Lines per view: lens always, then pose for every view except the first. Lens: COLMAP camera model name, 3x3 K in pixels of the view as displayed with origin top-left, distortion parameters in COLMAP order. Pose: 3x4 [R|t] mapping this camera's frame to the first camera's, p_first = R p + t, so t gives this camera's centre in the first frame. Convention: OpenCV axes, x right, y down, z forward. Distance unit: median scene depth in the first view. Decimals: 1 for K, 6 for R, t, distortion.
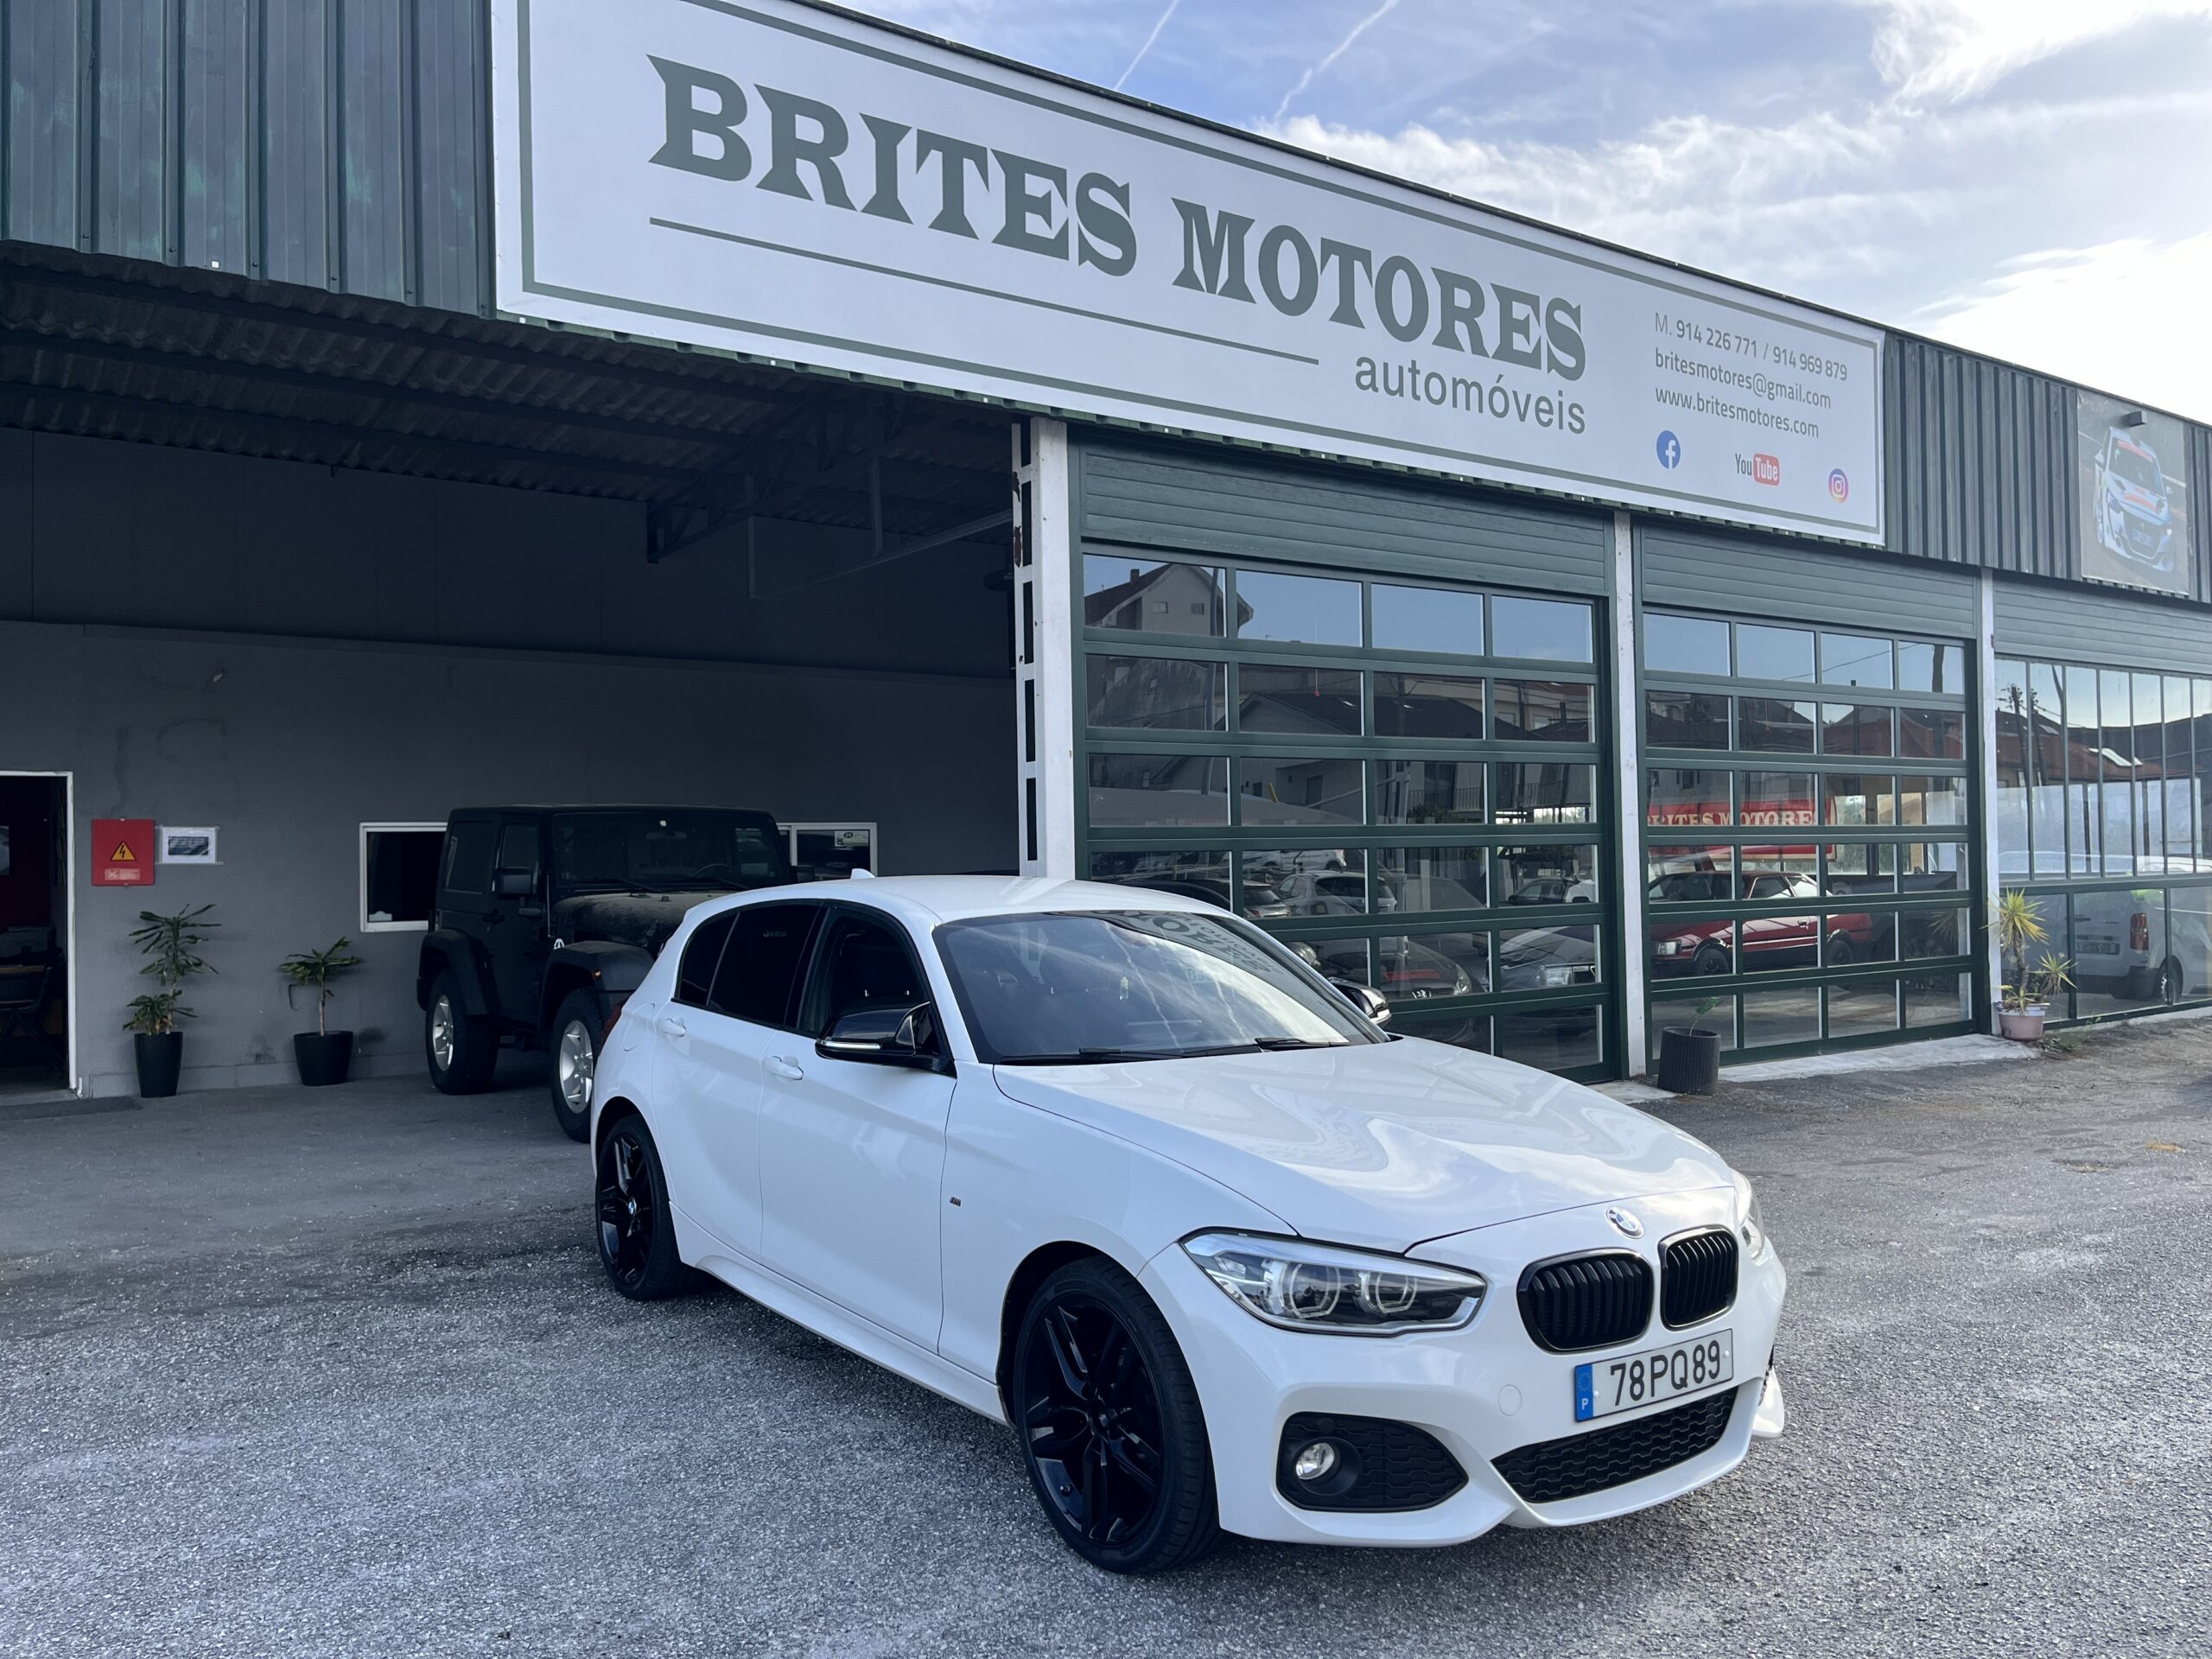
lens RADIAL K [[1678.1, 0, 1128.1], [0, 1678.1, 849.4], [0, 0, 1]] dist [0.058492, -0.075124]
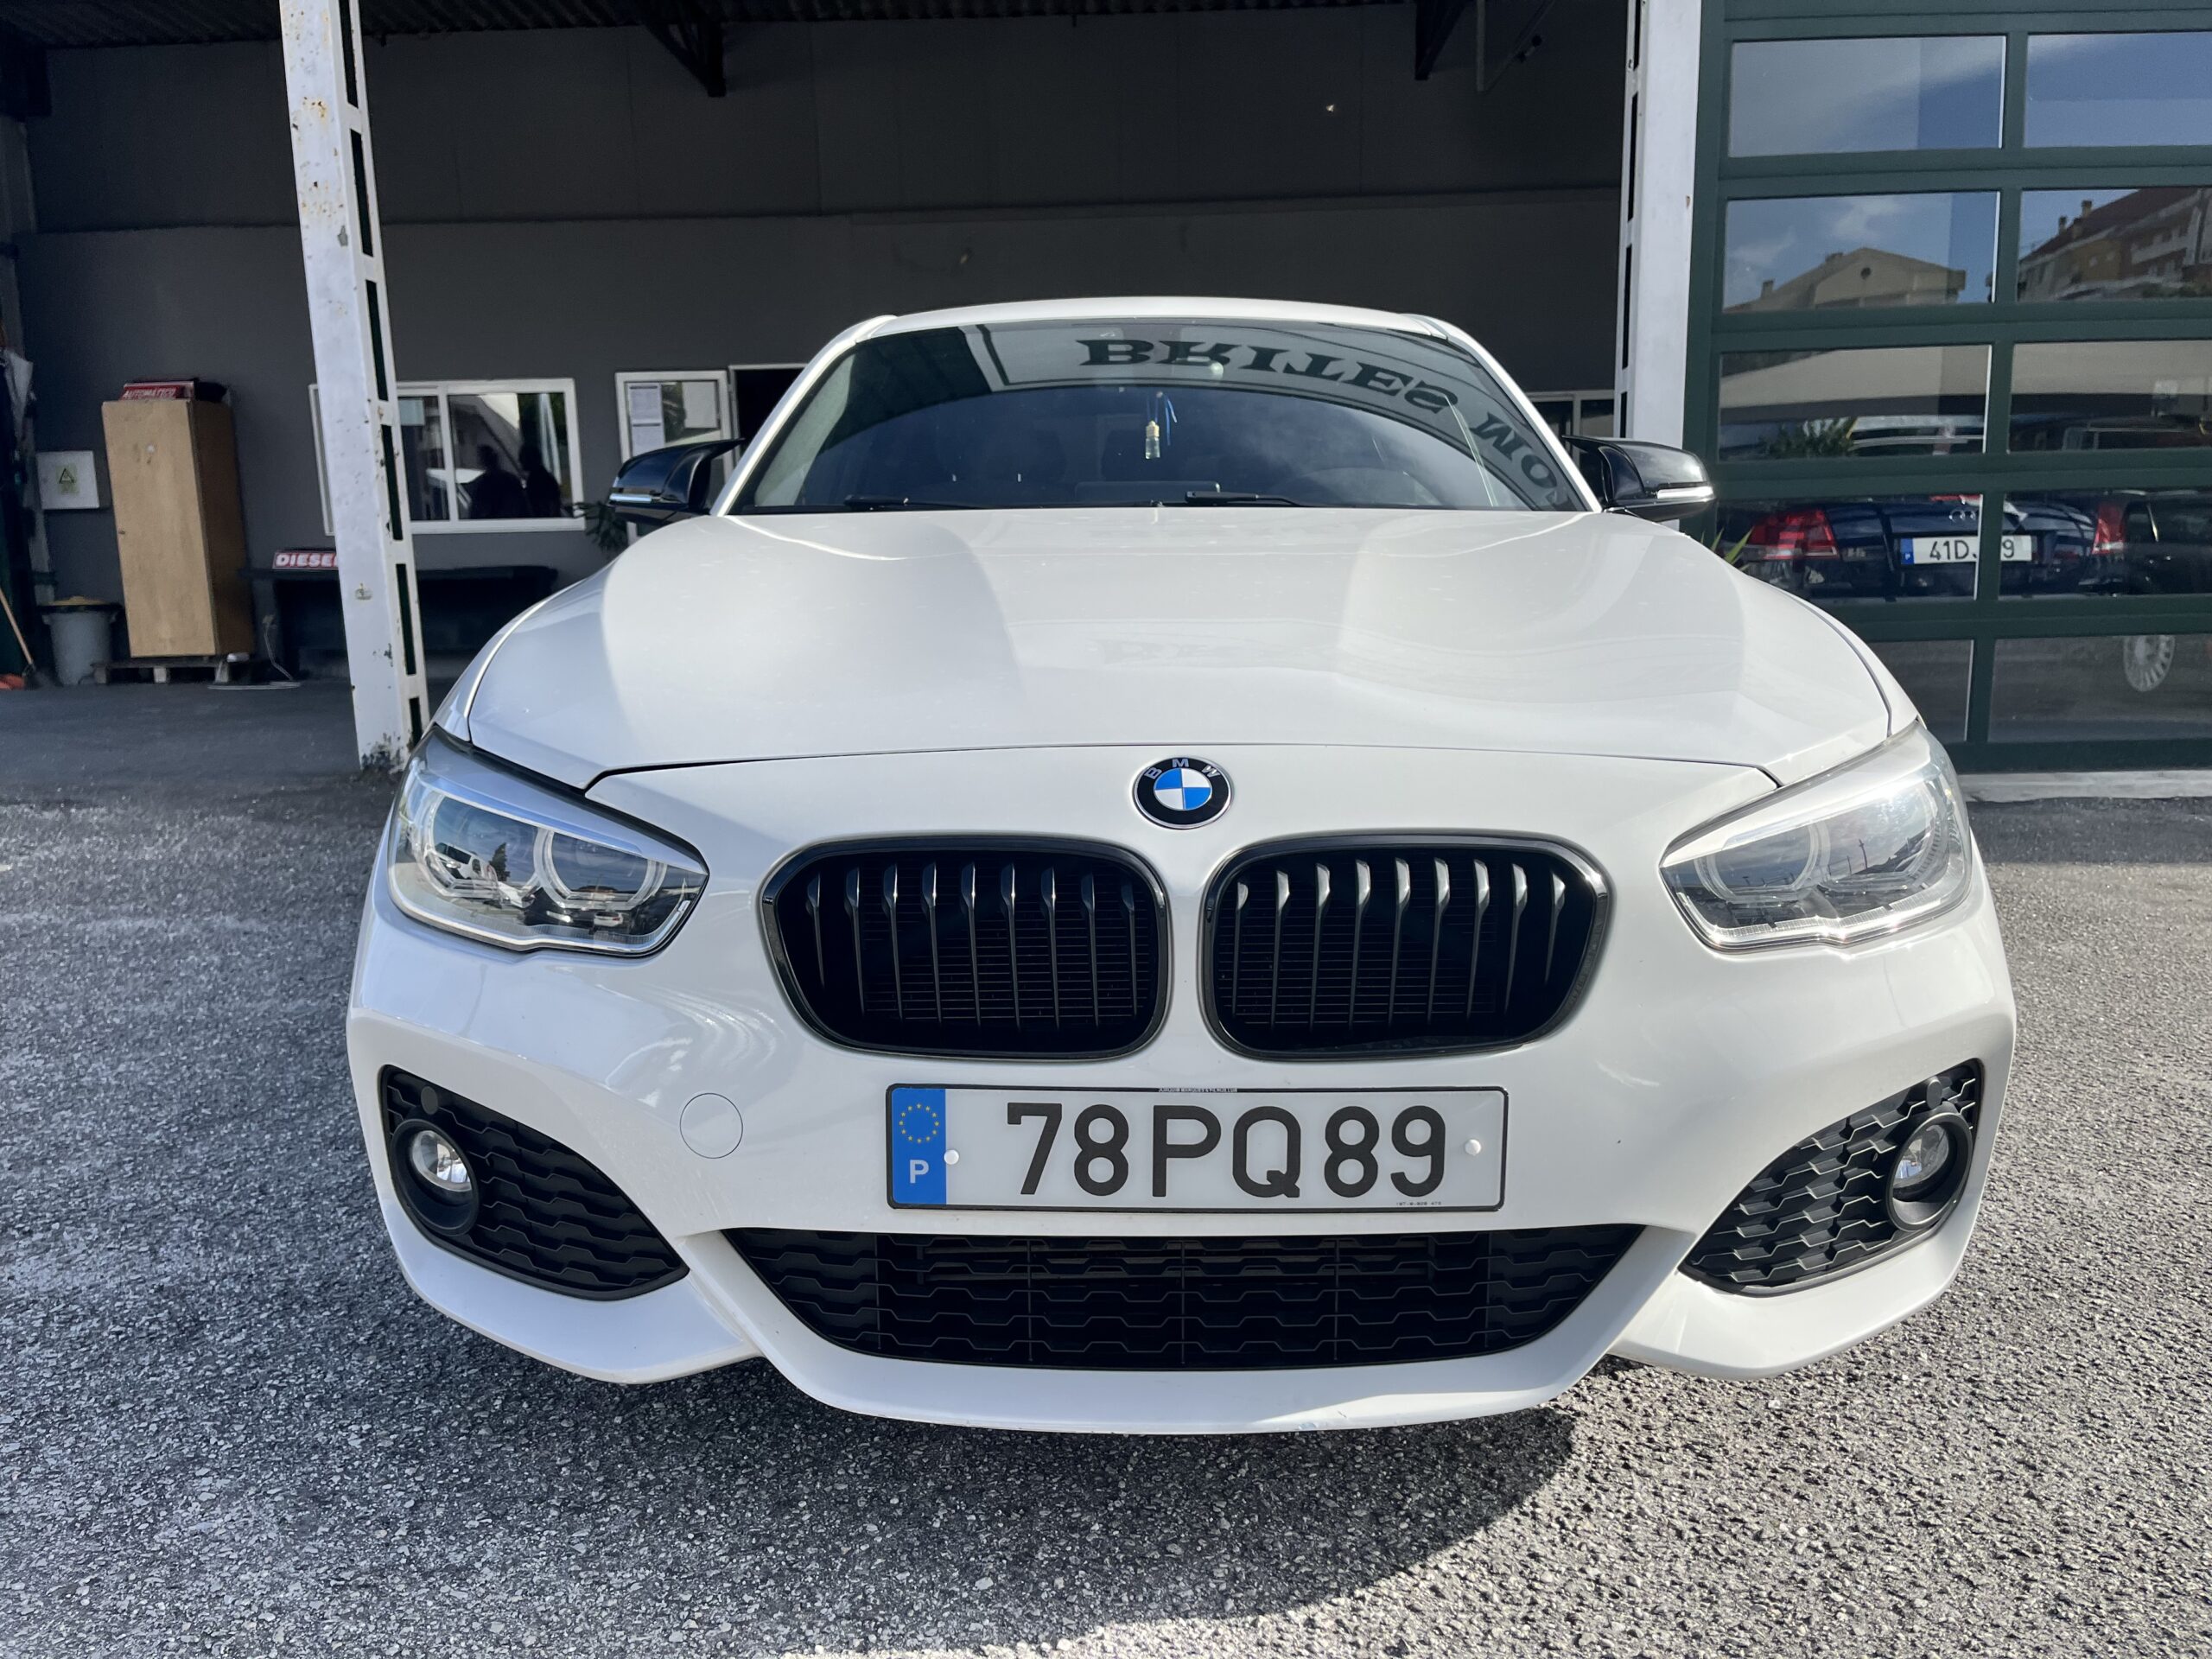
lens RADIAL K [[1712.3, 0, 1126.1], [0, 1712.3, 846.7], [0, 0, 1]] dist [-0.008964, 0.001676]
pose [[0.798460, 0.100570, -0.593588, 0.452051], [0.017007, 0.981788, 0.189219, 0.133503], [0.601807, -0.161179, 0.782208, 0.568407]]
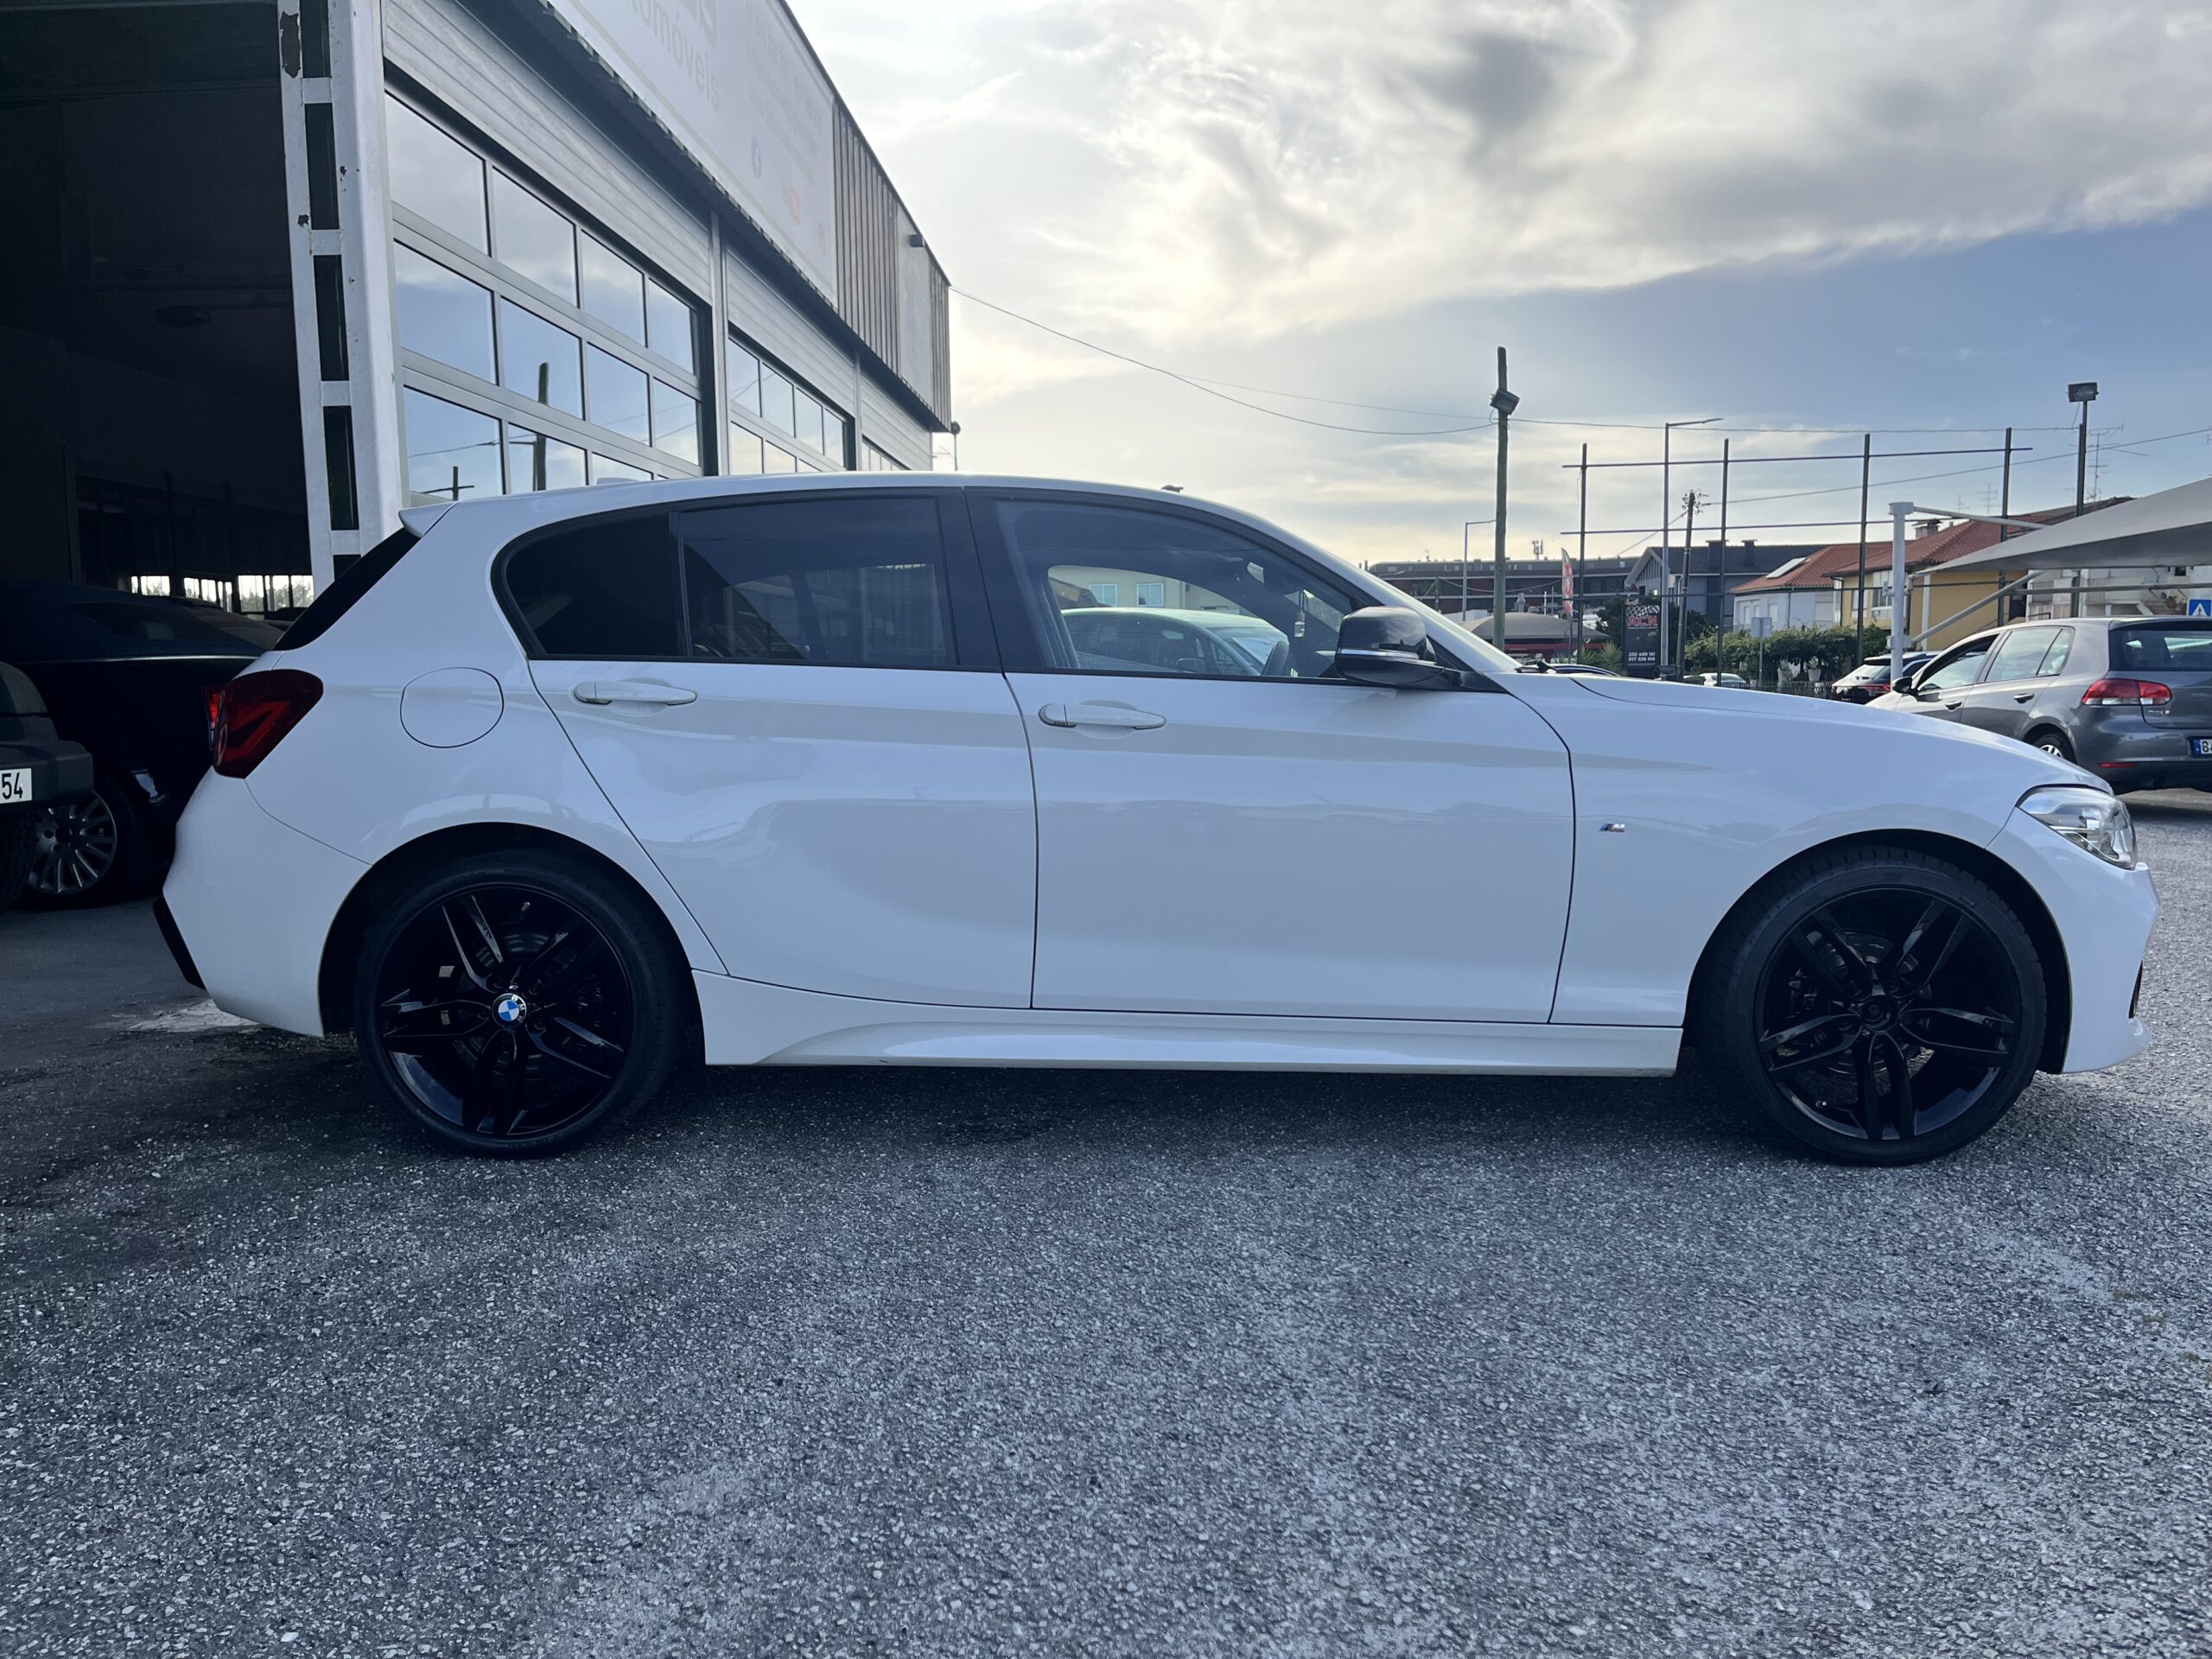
lens RADIAL K [[1678.1, 0, 1107.6], [0, 1678.1, 852.6], [0, 0, 1]] dist [0.058492, -0.075124]
pose [[0.609238, -0.075899, 0.789347, -0.869386], [-0.006742, 0.994877, 0.100865, 0.135824], [-0.792959, -0.066772, 0.605605, 0.674143]]
